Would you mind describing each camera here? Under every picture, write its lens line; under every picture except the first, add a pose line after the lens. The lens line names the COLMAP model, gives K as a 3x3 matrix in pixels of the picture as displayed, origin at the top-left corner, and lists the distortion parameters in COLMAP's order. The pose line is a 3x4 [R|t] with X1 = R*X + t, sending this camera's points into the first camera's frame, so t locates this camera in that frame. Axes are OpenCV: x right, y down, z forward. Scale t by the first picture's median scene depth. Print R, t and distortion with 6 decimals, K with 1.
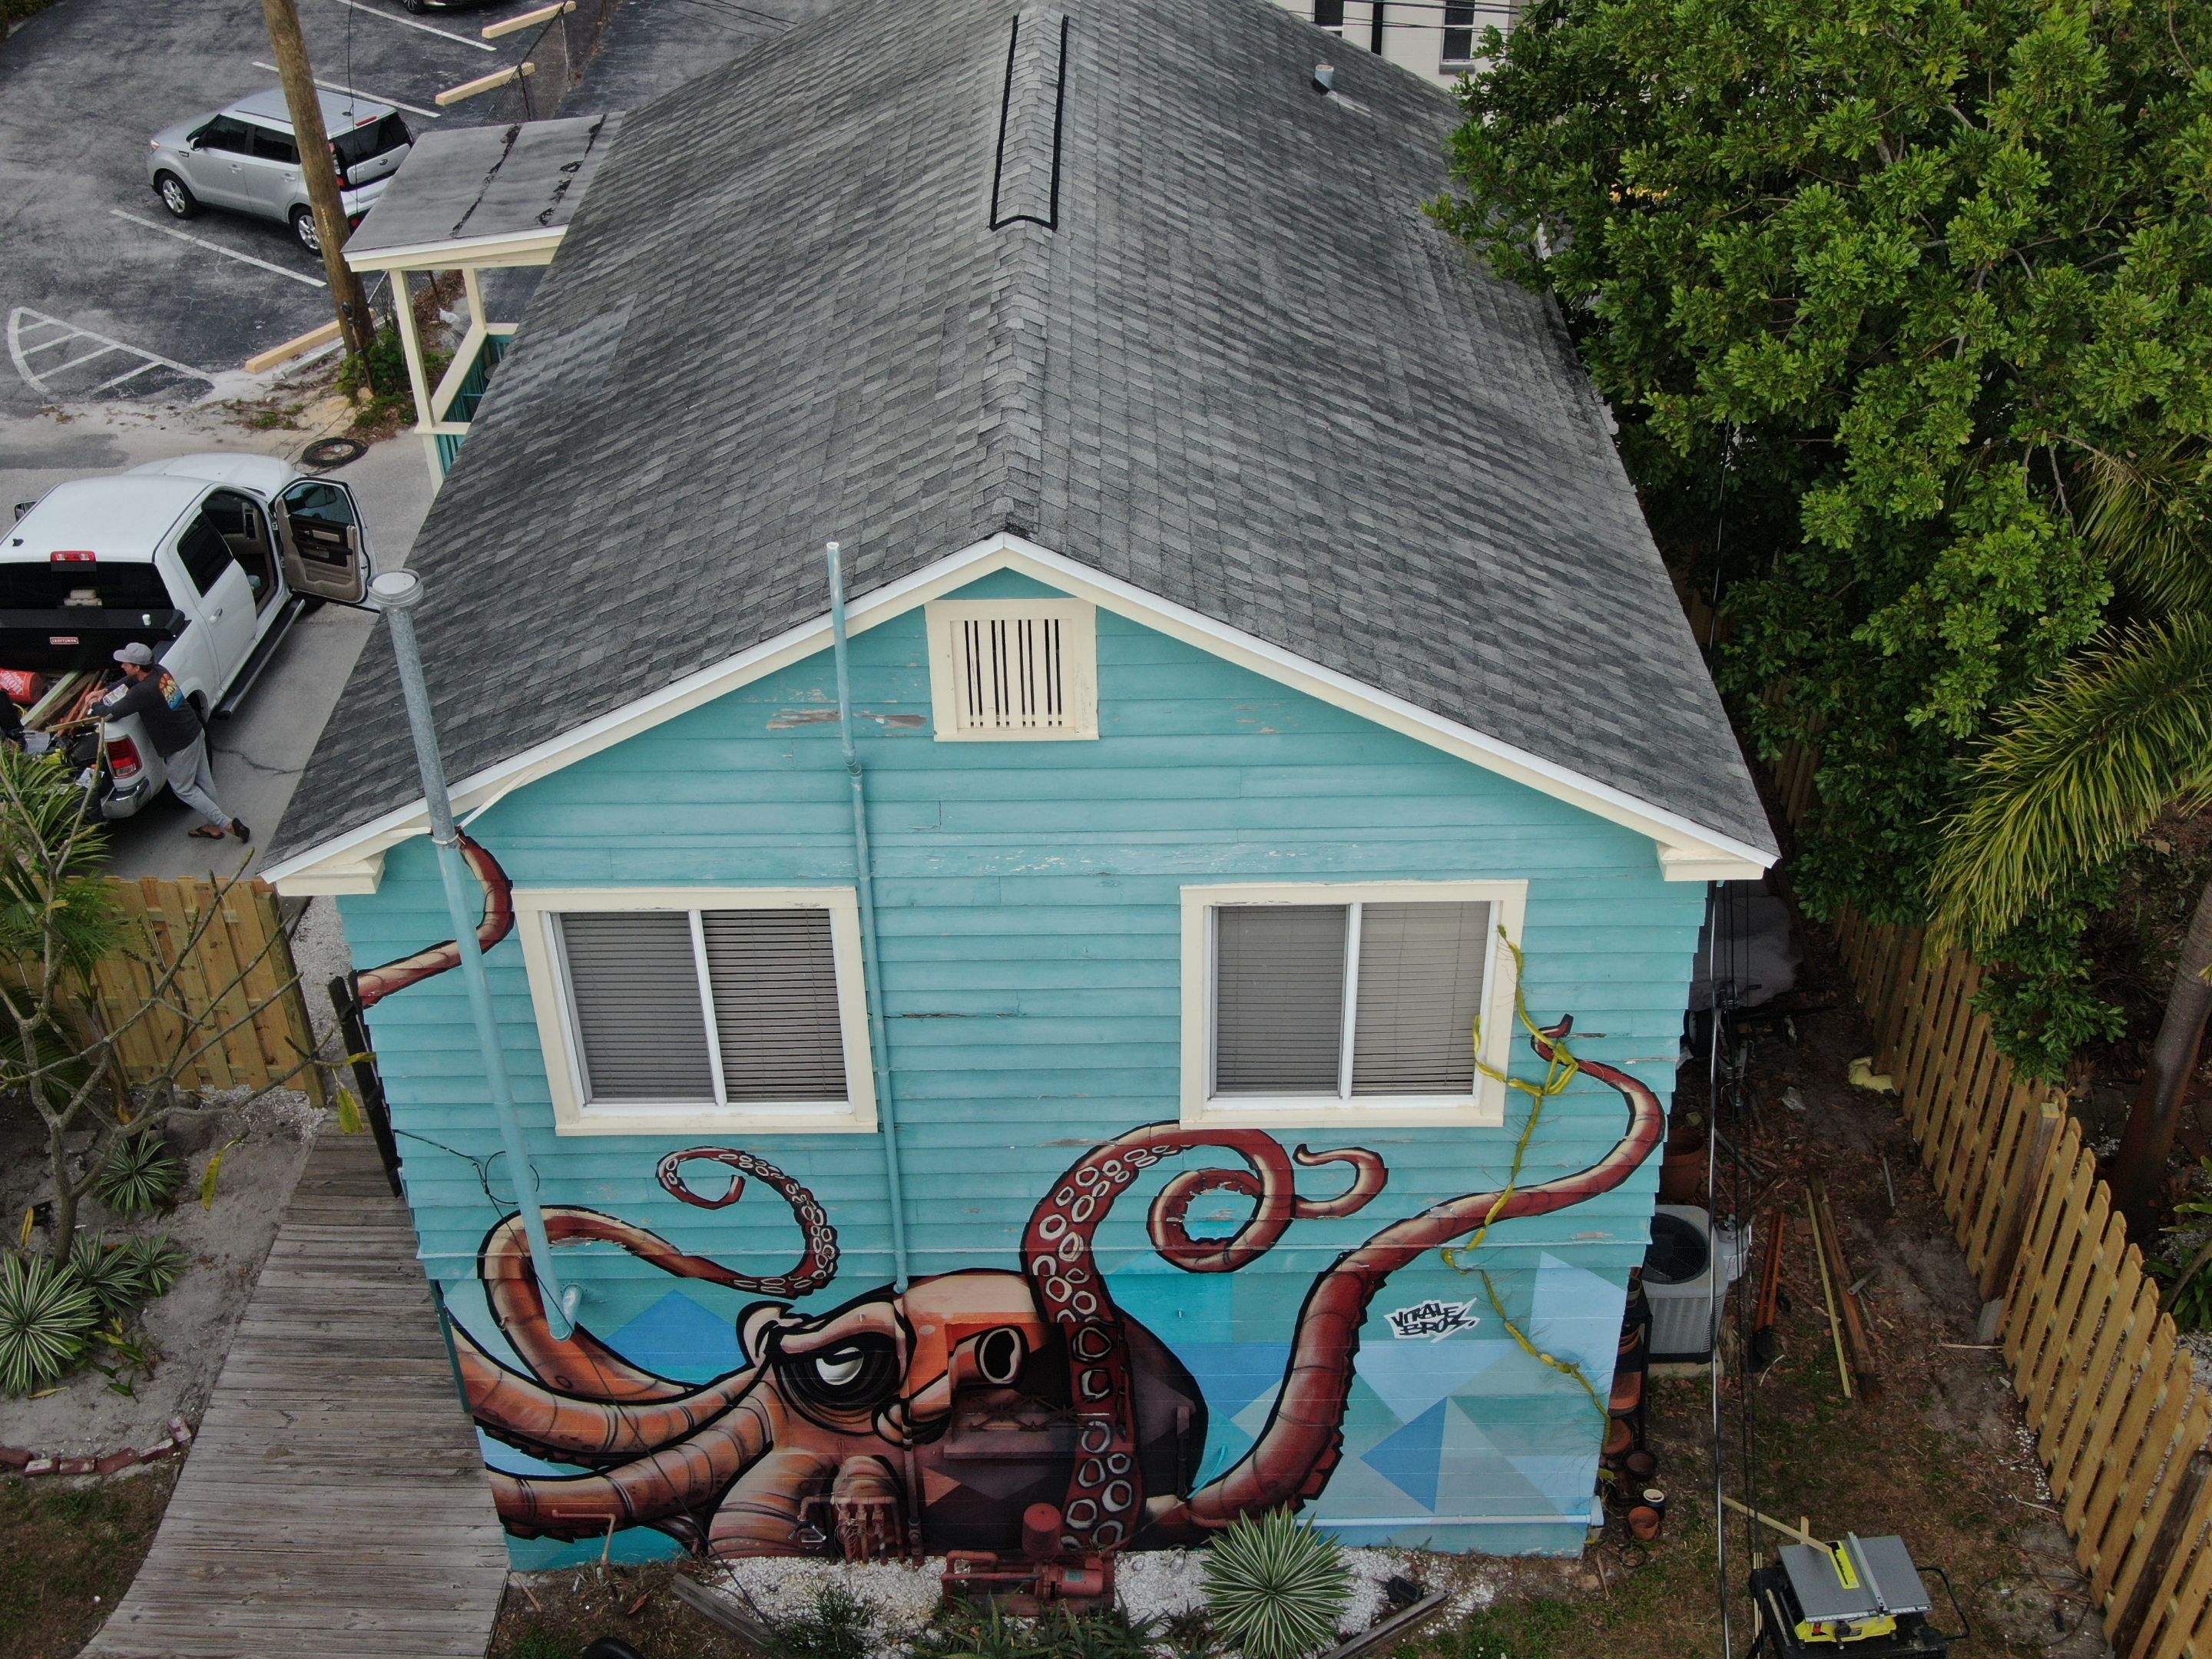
lens RADIAL K [[2357.3, 0, 1103.9], [0, 2357.3, 820.0], [0, 0, 1]] dist [-0.005682, 0.000000]
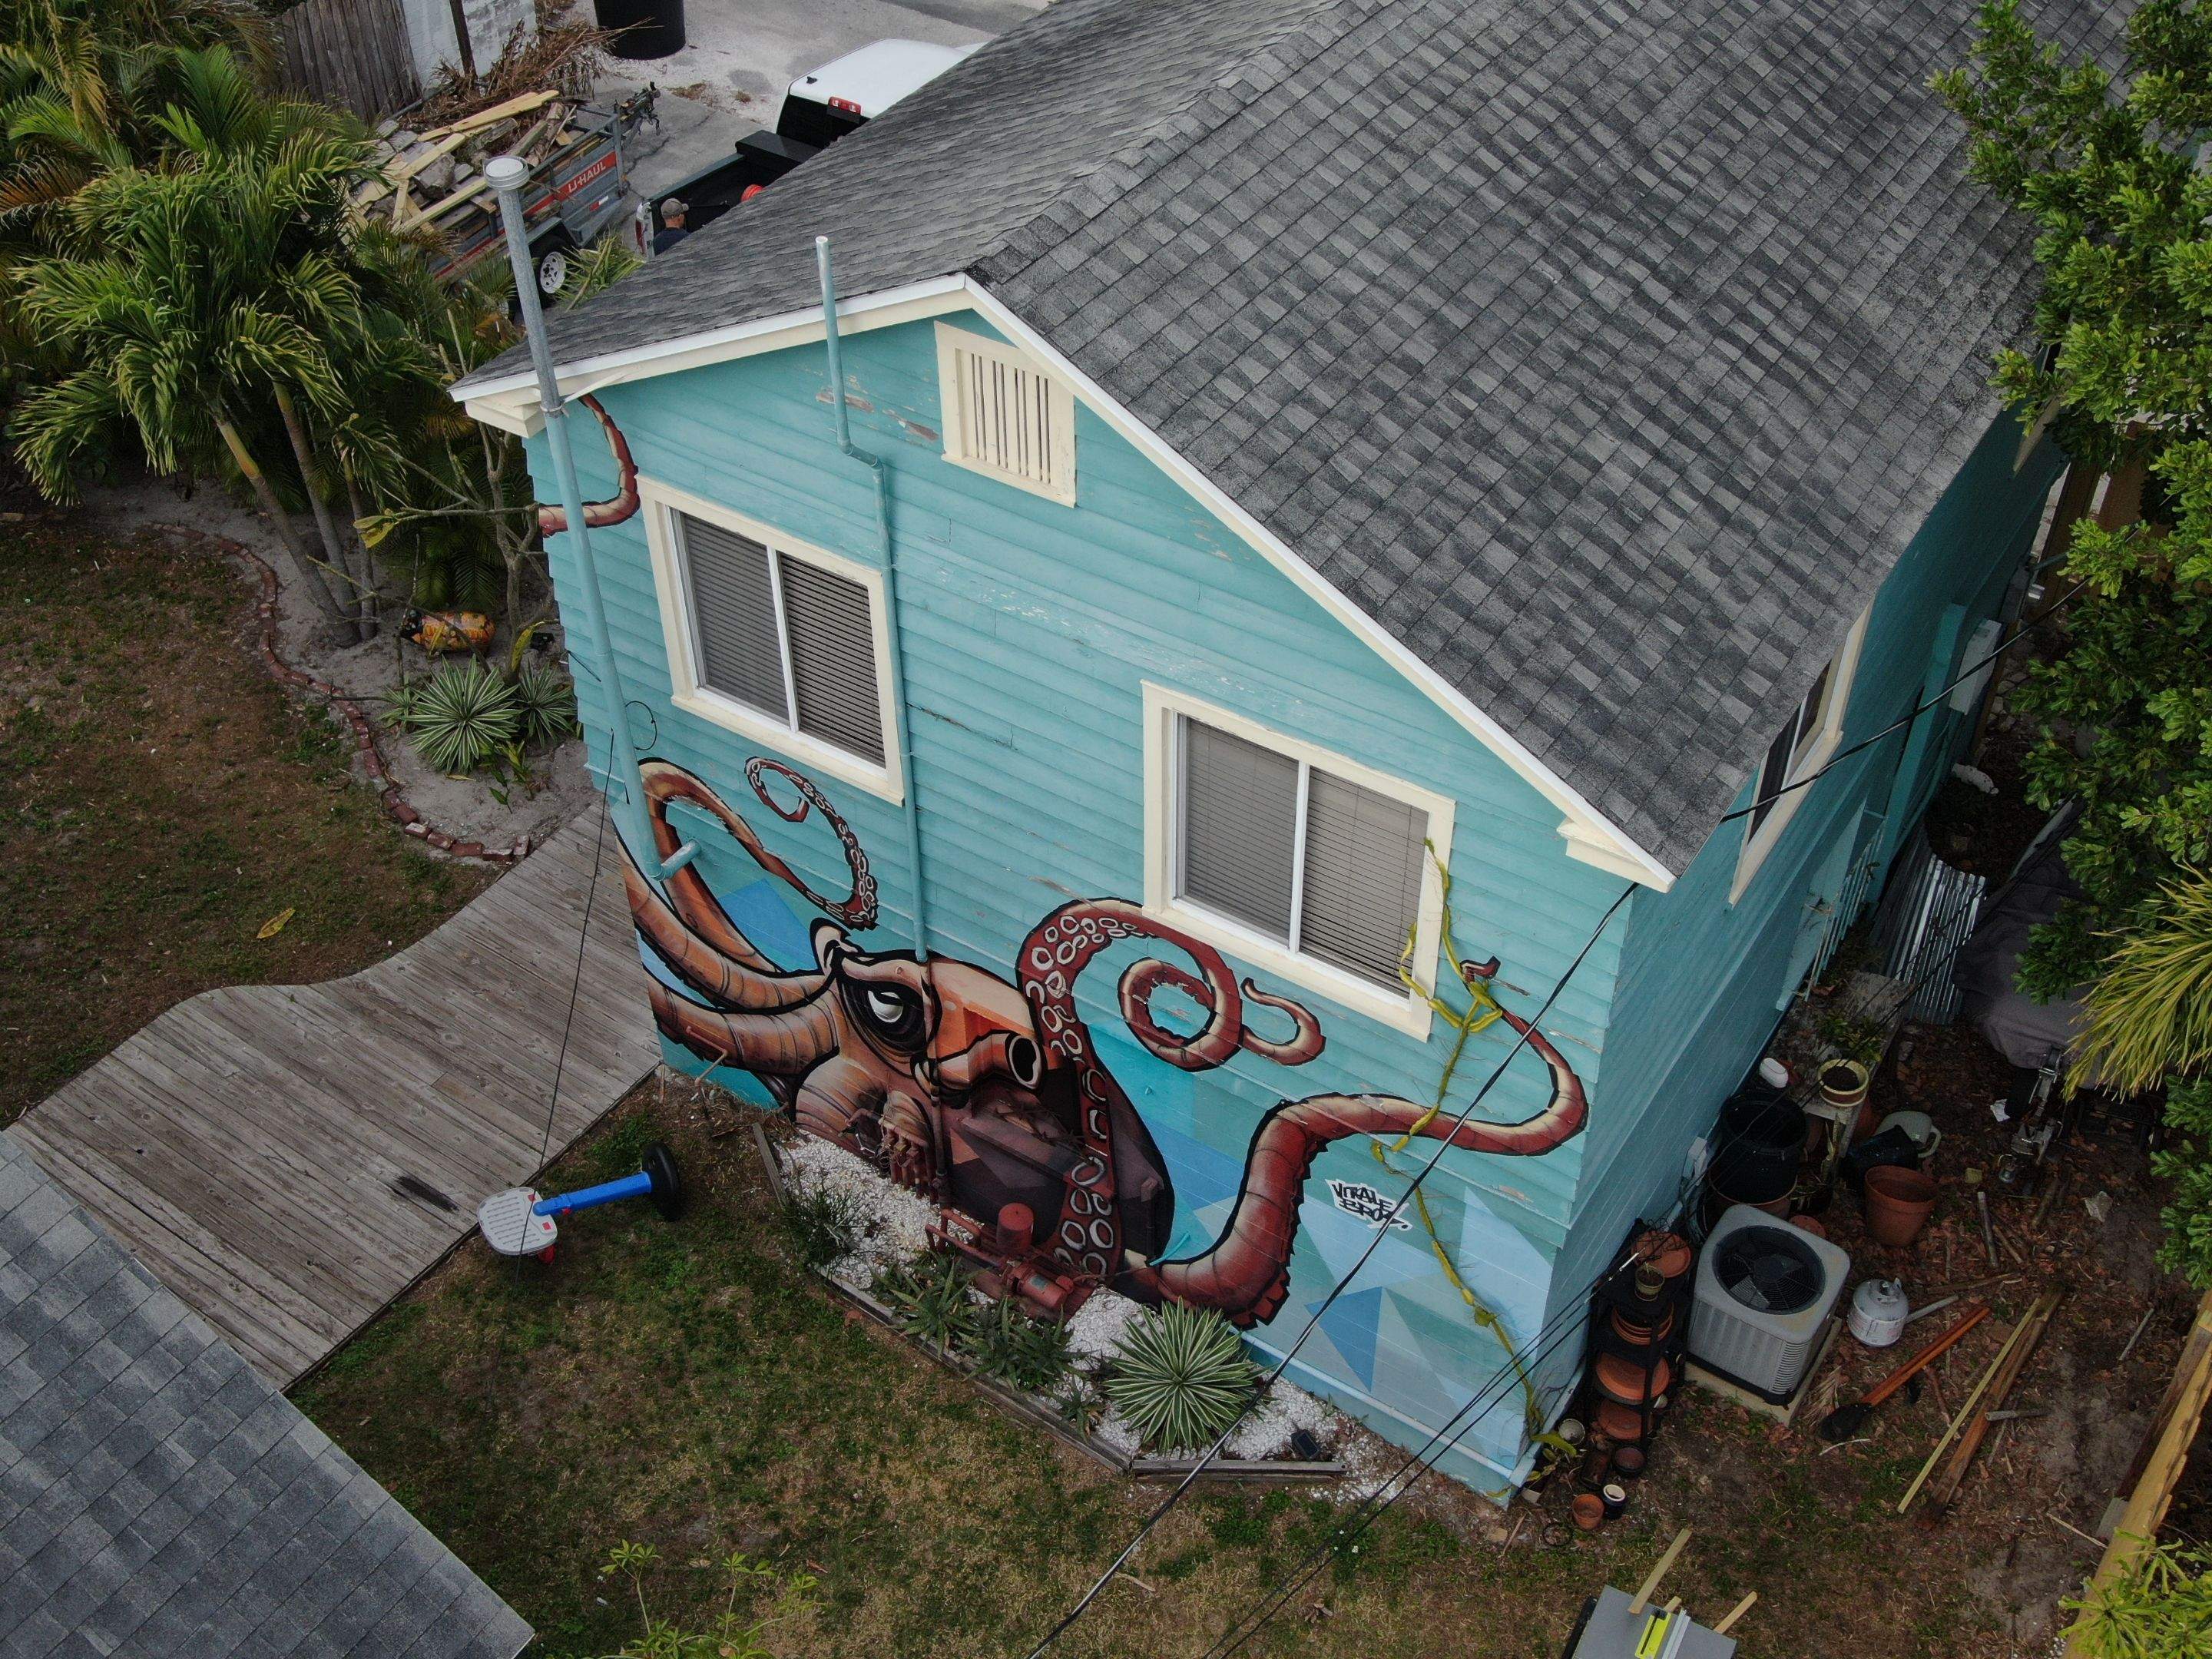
lens RADIAL K [[2357.3, 0, 1100.2], [0, 2357.3, 827.0], [0, 0, 1]] dist [-0.005682, 0.000000]
pose [[0.832815, 0.371571, -0.410309, 0.400168], [-0.313736, 0.927522, 0.203155, -0.098683], [0.456057, -0.040462, 0.889030, 0.092960]]
